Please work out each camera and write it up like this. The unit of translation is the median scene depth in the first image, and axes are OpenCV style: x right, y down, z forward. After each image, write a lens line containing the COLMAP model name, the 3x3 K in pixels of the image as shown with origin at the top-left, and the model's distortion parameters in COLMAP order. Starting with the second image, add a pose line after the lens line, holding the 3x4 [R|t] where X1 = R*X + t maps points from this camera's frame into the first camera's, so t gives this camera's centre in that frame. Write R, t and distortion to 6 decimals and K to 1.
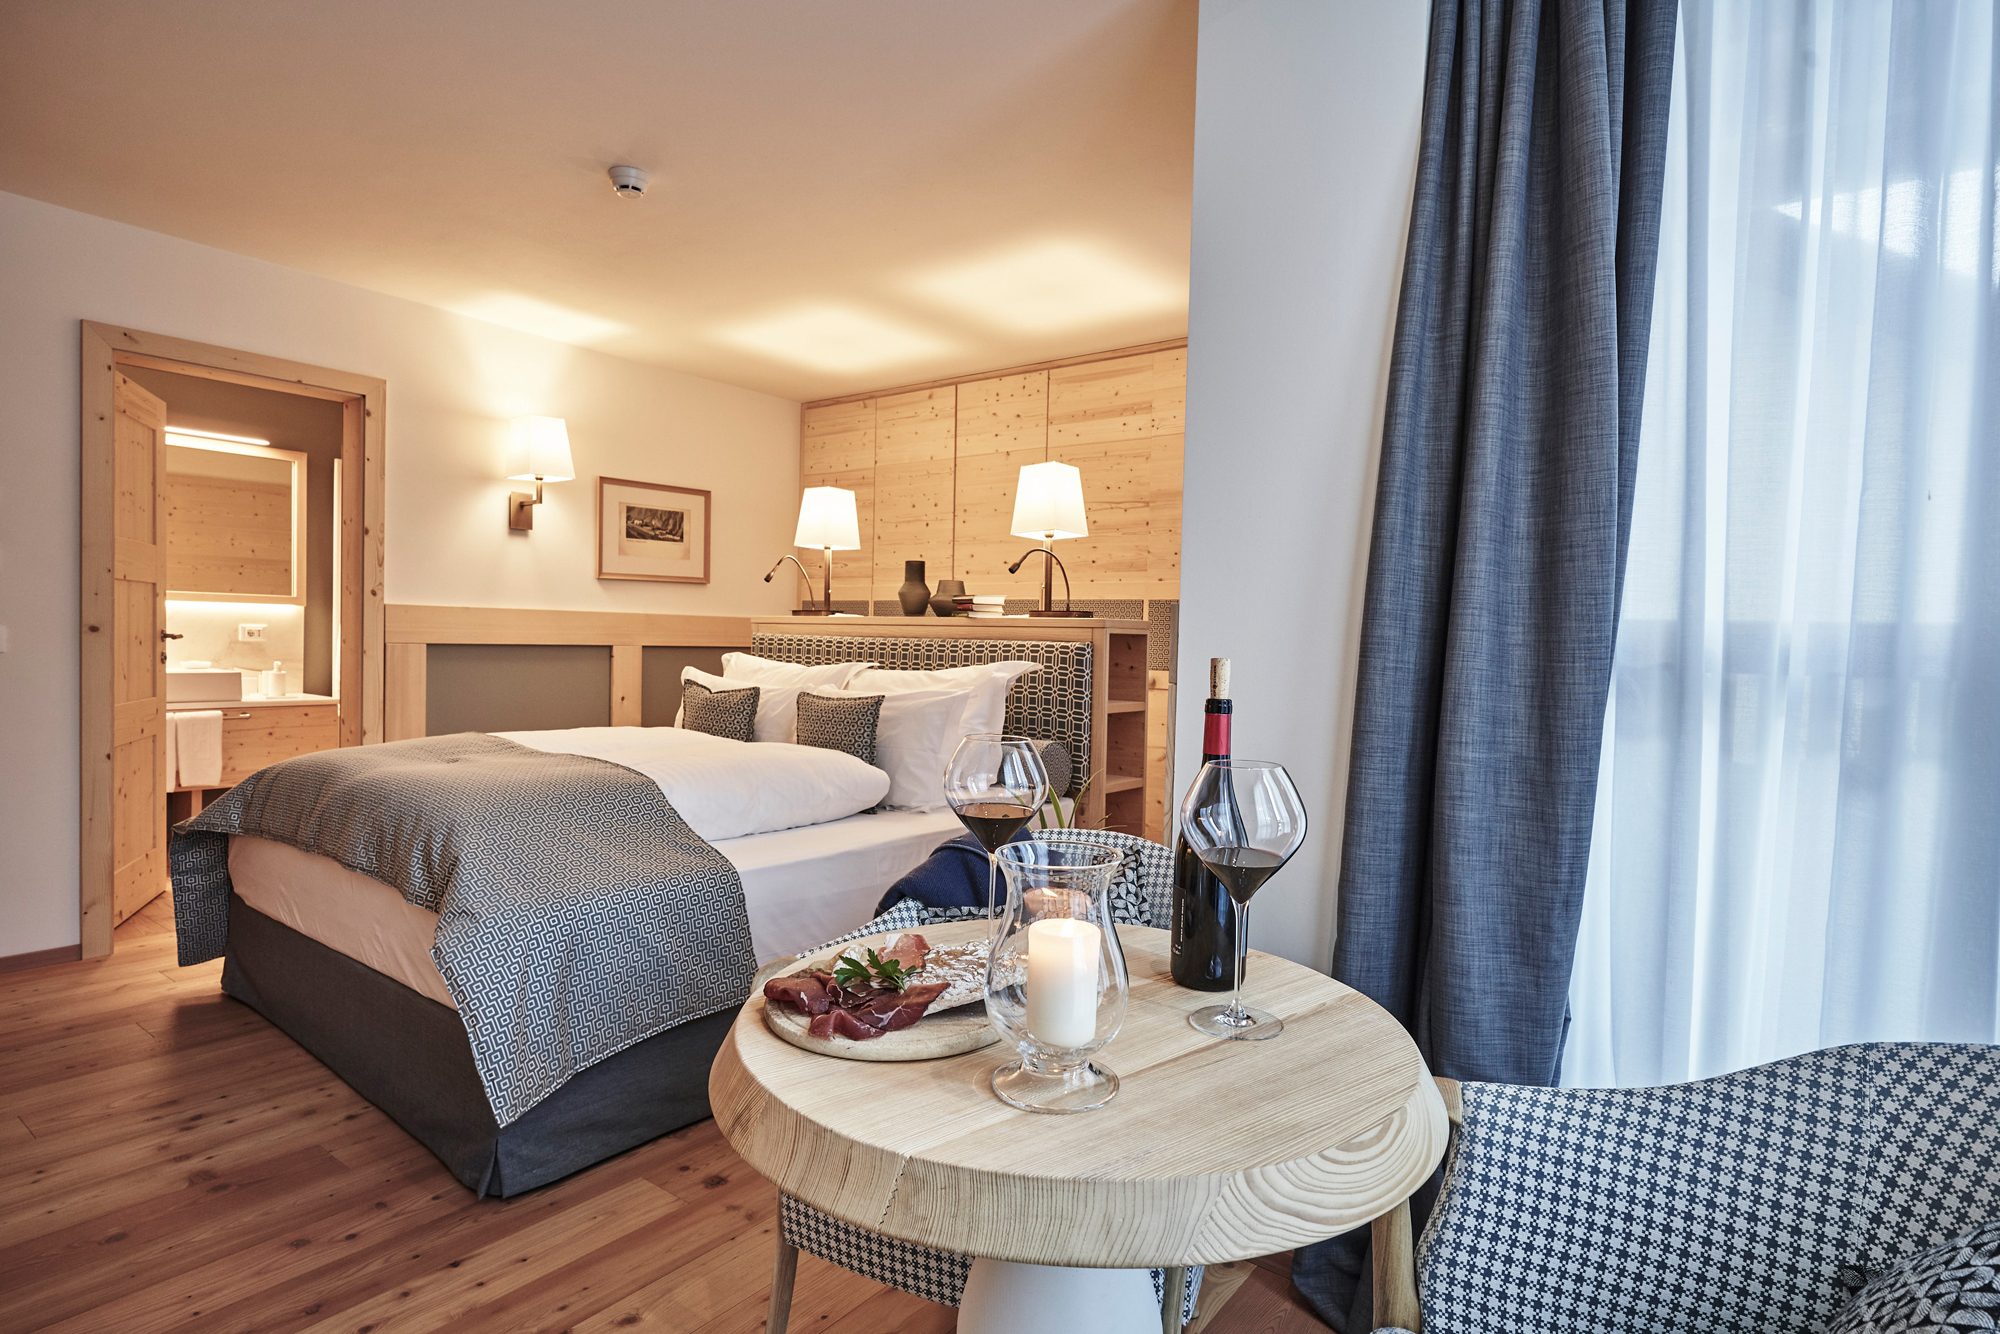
lens RADIAL K [[1033.8, 0, 1004.1], [0, 1033.8, 670.4], [0, 0, 1]] dist [0.002121, 0.000246]
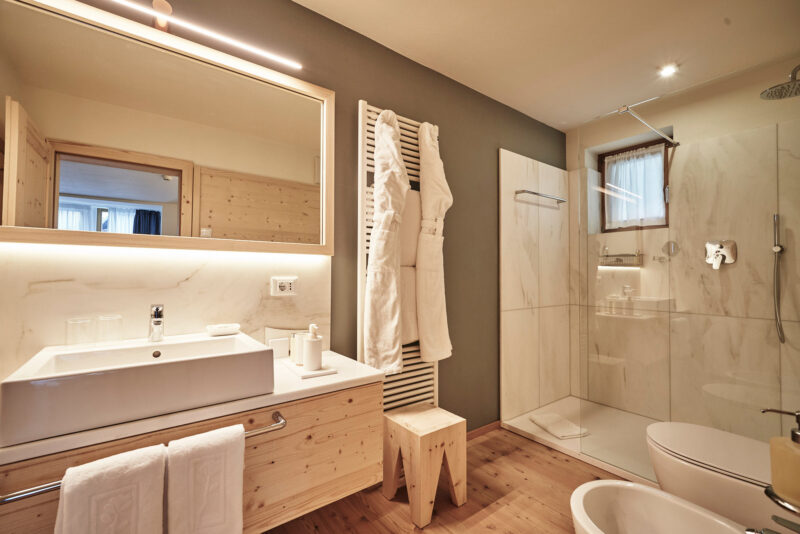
lens RADIAL K [[350.1, 0, 399.6], [0, 350.1, 268.7], [0, 0, 1]] dist [0.001575, 0.000034]
pose [[0.960105, -0.028804, -0.278154, -0.547625], [0.011660, 0.997940, -0.063092, -0.031339], [0.279398, 0.057331, 0.958462, 0.740093]]
